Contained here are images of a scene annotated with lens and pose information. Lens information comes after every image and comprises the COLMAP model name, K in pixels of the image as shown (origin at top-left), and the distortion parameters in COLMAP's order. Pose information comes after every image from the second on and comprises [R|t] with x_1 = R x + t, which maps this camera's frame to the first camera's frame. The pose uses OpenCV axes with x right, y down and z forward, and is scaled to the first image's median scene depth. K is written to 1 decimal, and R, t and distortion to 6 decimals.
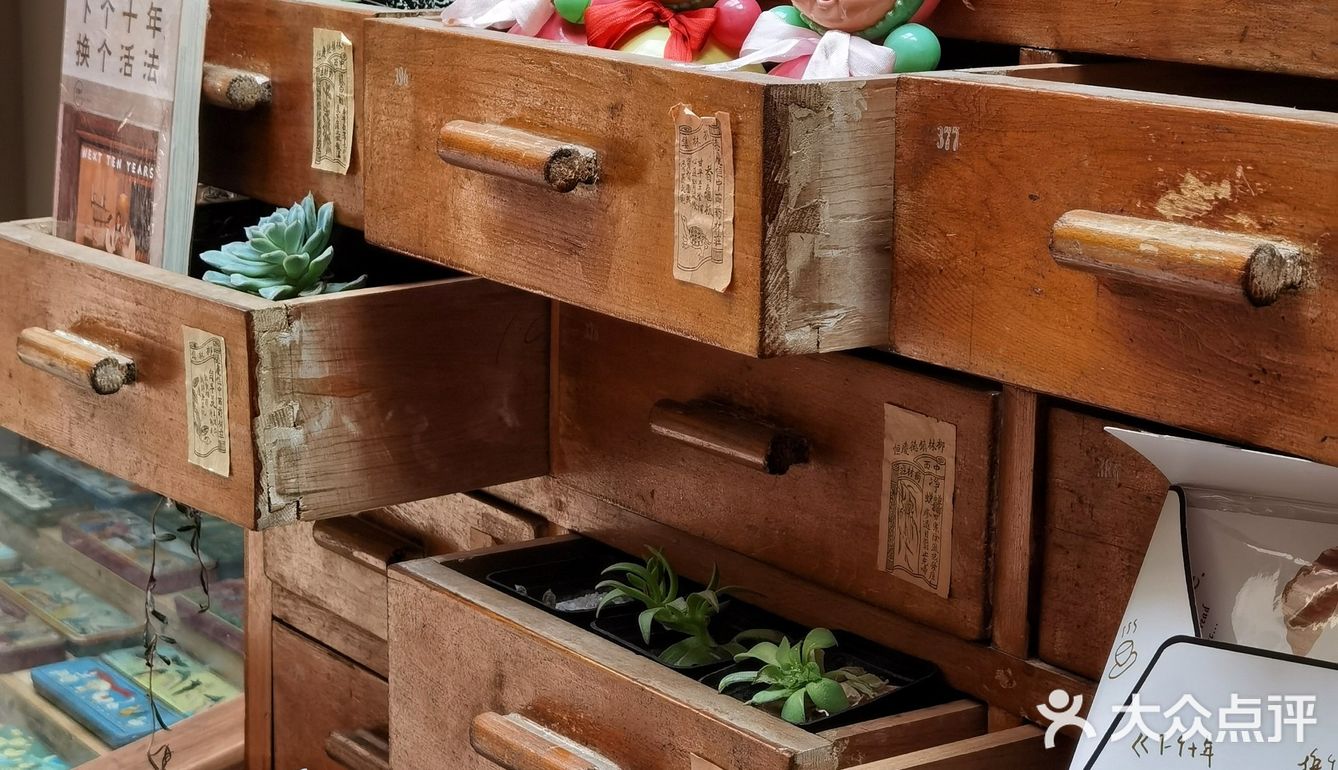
lens RADIAL K [[2795.4, 0, 669.4], [0, 2795.4, 382.6], [0, 0, 1]] dist [0.074305, 0.000000]
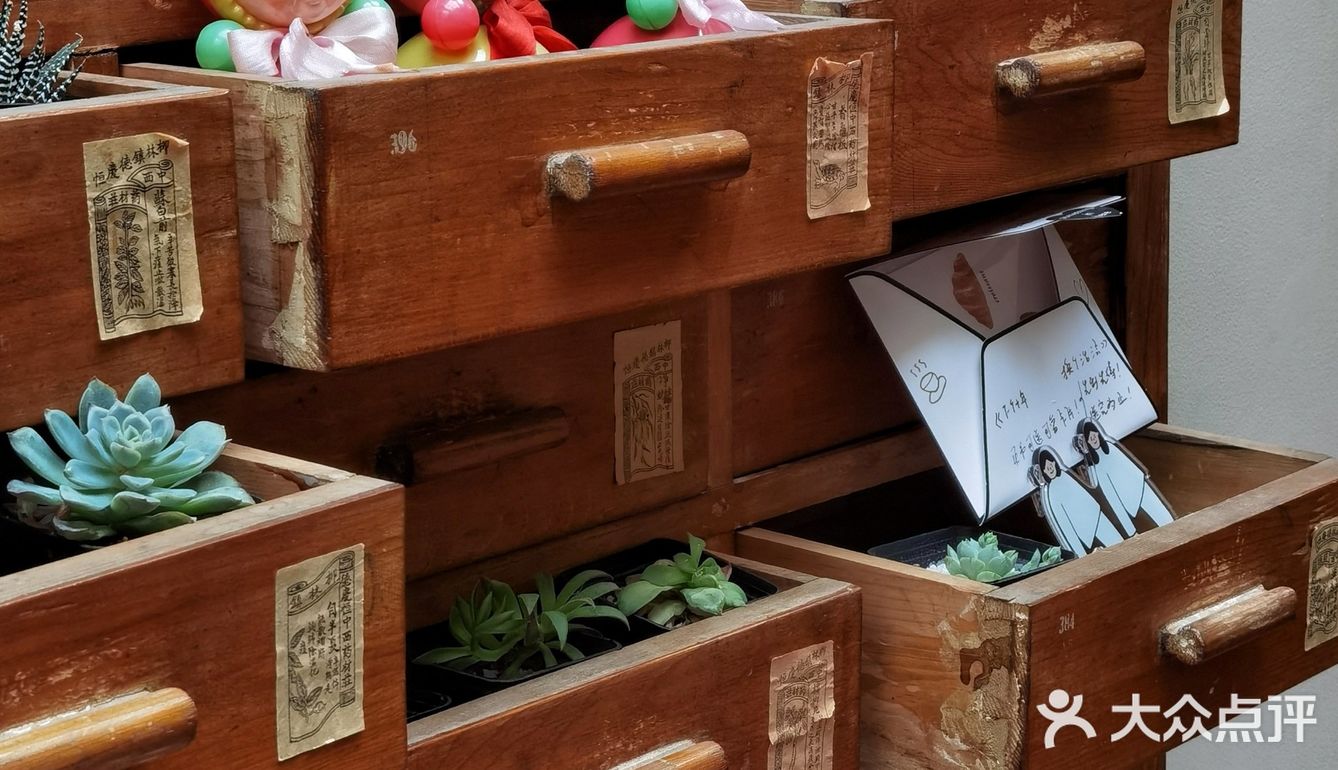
lens RADIAL K [[2795.4, 0, 669.7], [0, 2795.4, 387.1], [0, 0, 1]] dist [0.074305, 0.000000]
pose [[-0.215819, -0.226136, 0.949887, -1.061306], [0.214304, 0.938123, 0.272027, -0.290365], [-0.952626, 0.262273, -0.154003, 1.253265]]
